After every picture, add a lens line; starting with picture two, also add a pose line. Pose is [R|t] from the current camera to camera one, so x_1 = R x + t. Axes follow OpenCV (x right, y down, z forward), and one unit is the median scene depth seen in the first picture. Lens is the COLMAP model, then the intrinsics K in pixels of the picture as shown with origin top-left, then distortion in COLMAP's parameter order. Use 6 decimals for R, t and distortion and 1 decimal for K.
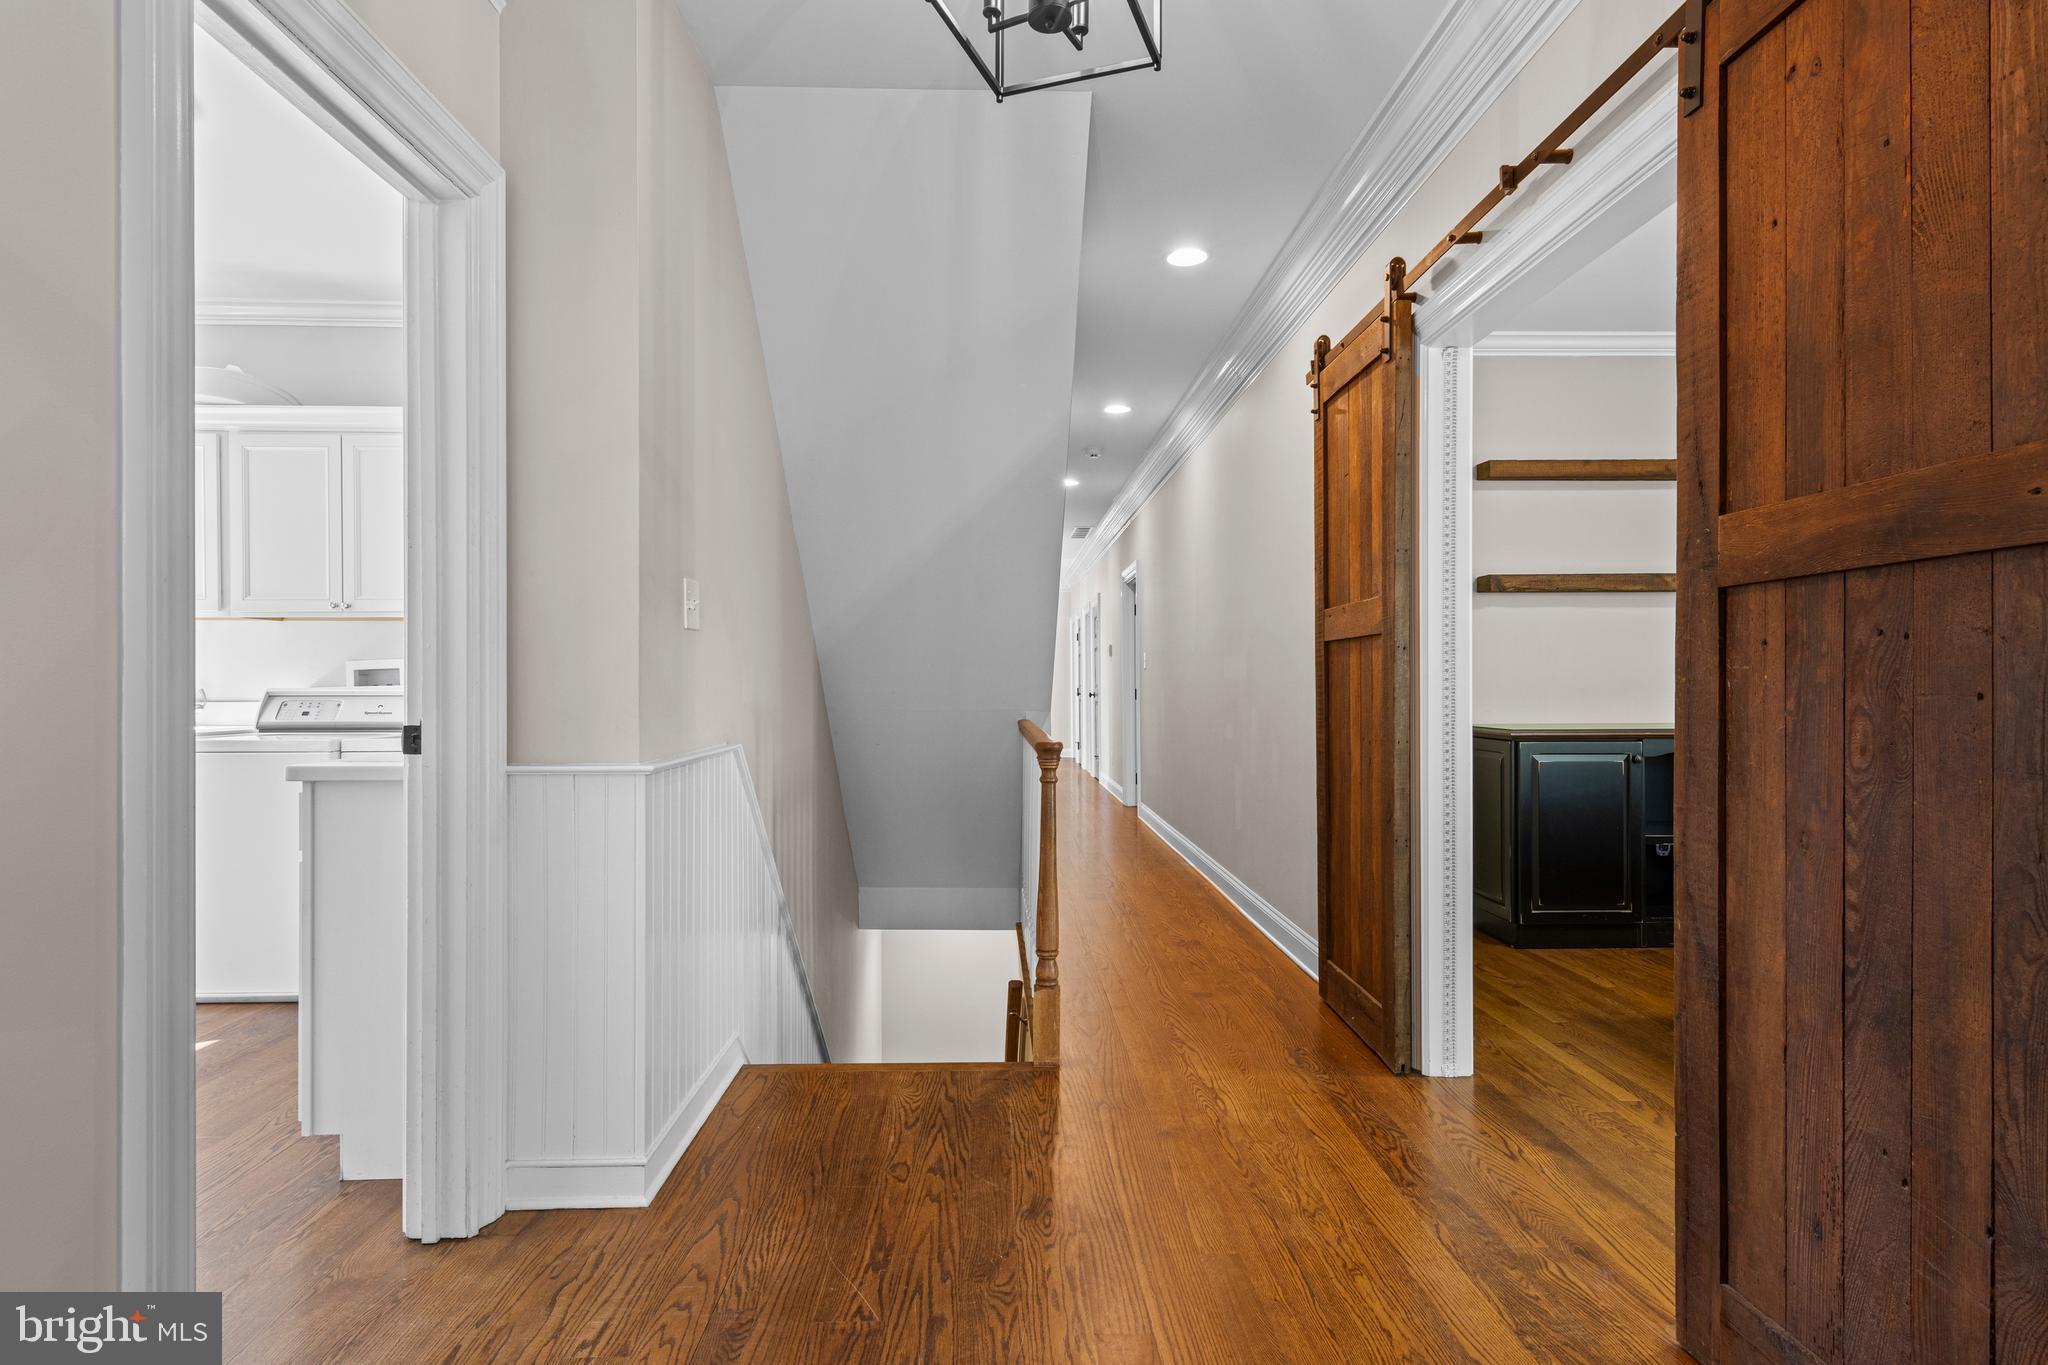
lens RADIAL K [[1040.6, 0, 1024.1], [0, 1040.6, 685.2], [0, 0, 1]] dist [0.003498, -0.002513]
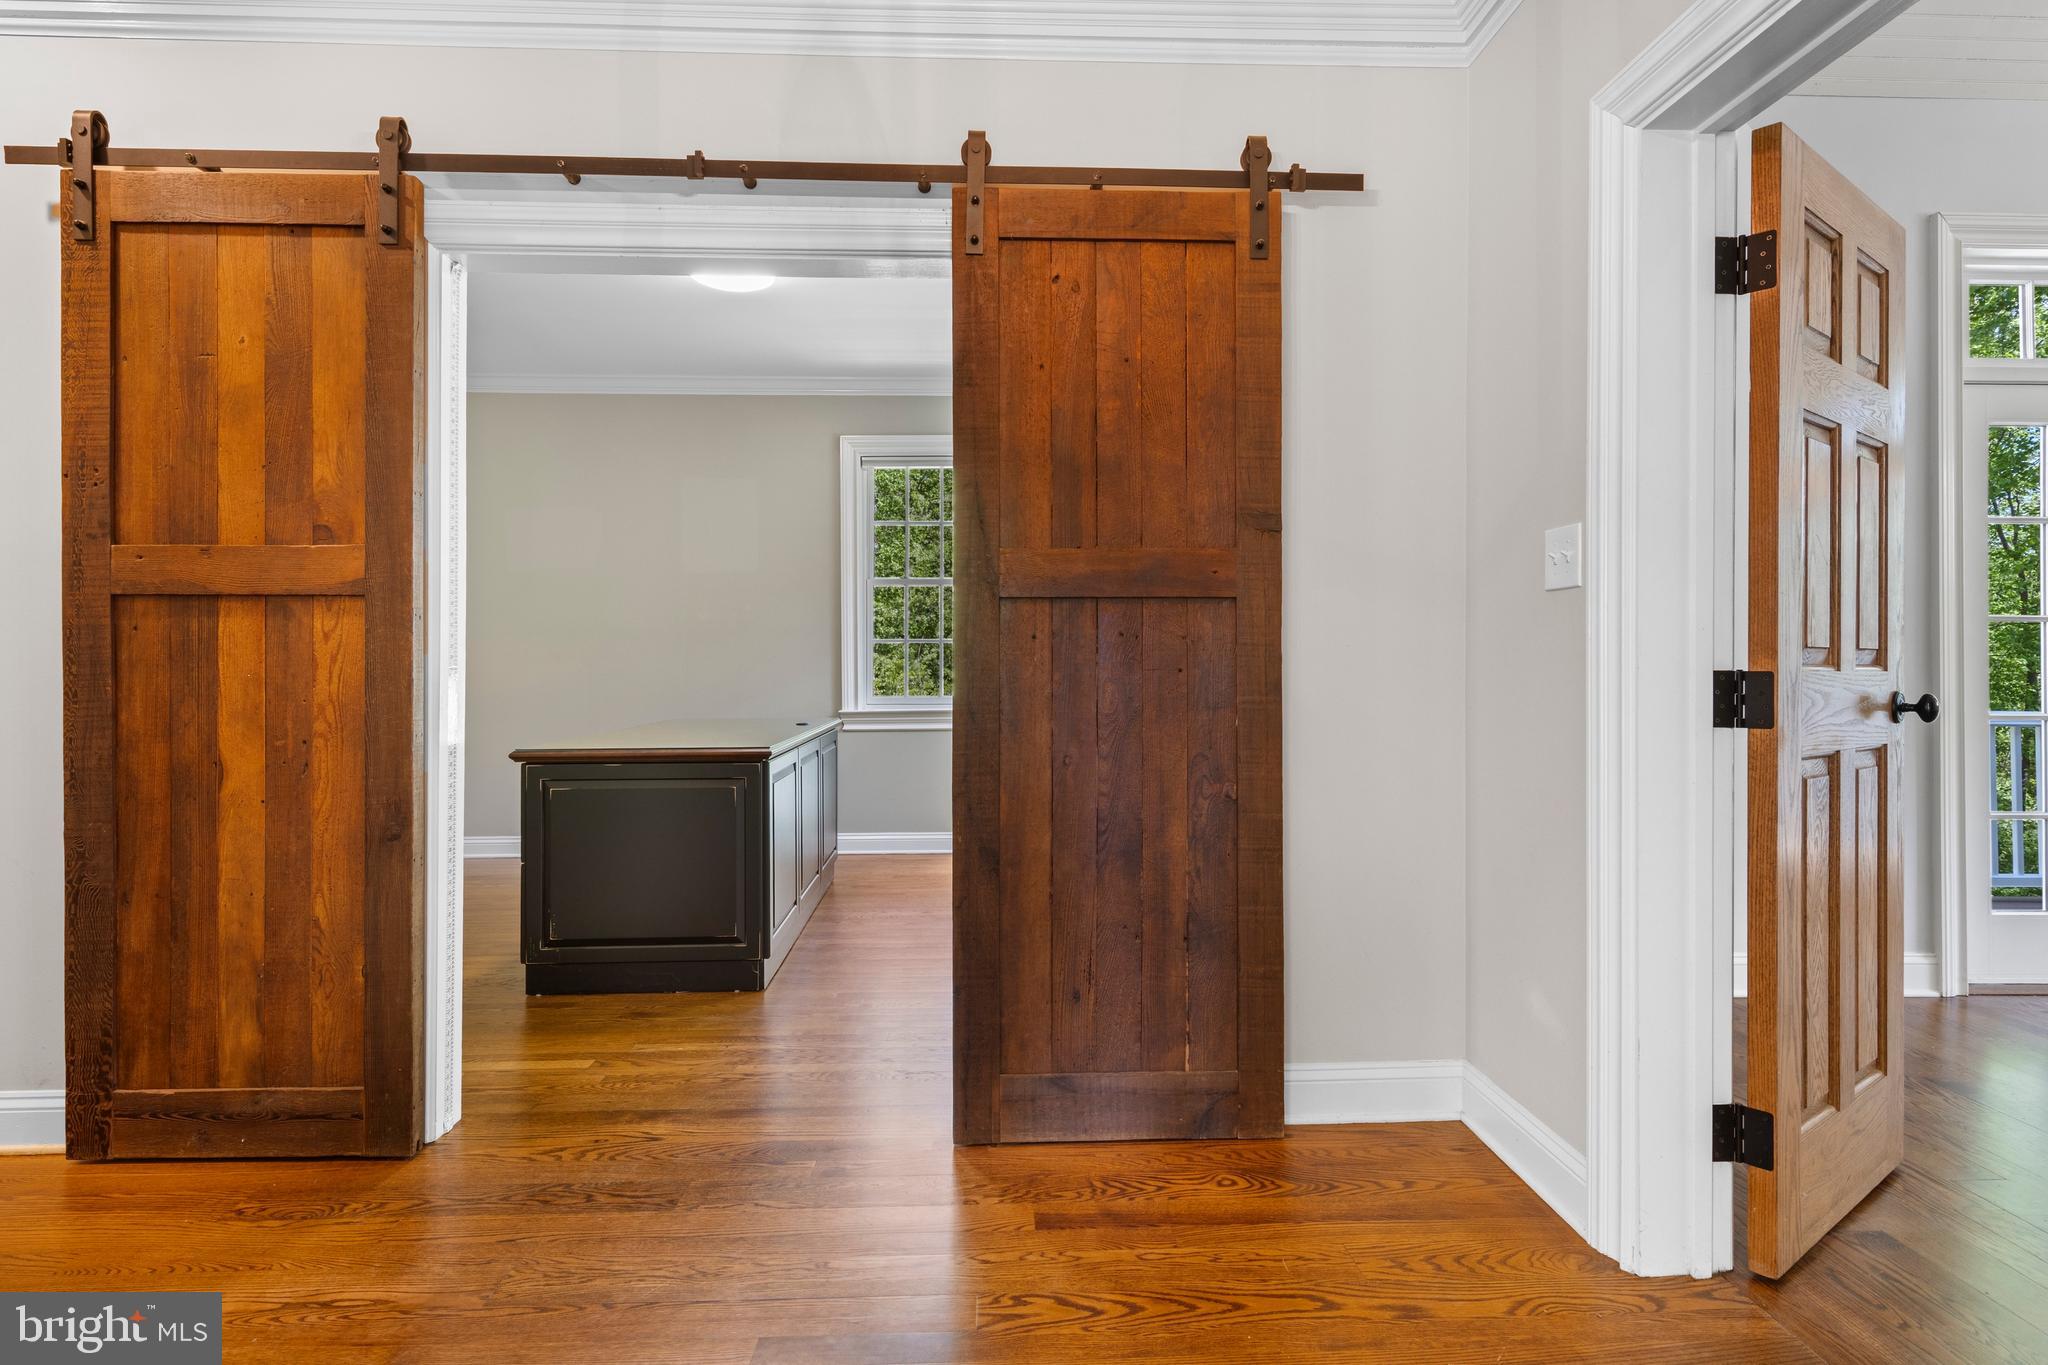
lens RADIAL K [[1040.6, 0, 1022.5], [0, 1040.6, 675.5], [0, 0, 1]] dist [0.003498, -0.002513]
pose [[-0.000551, -0.008383, 0.999965, -0.841977], [0.001178, 0.999964, 0.008384, 0.002668], [-0.999999, 0.001183, -0.000542, 1.043413]]
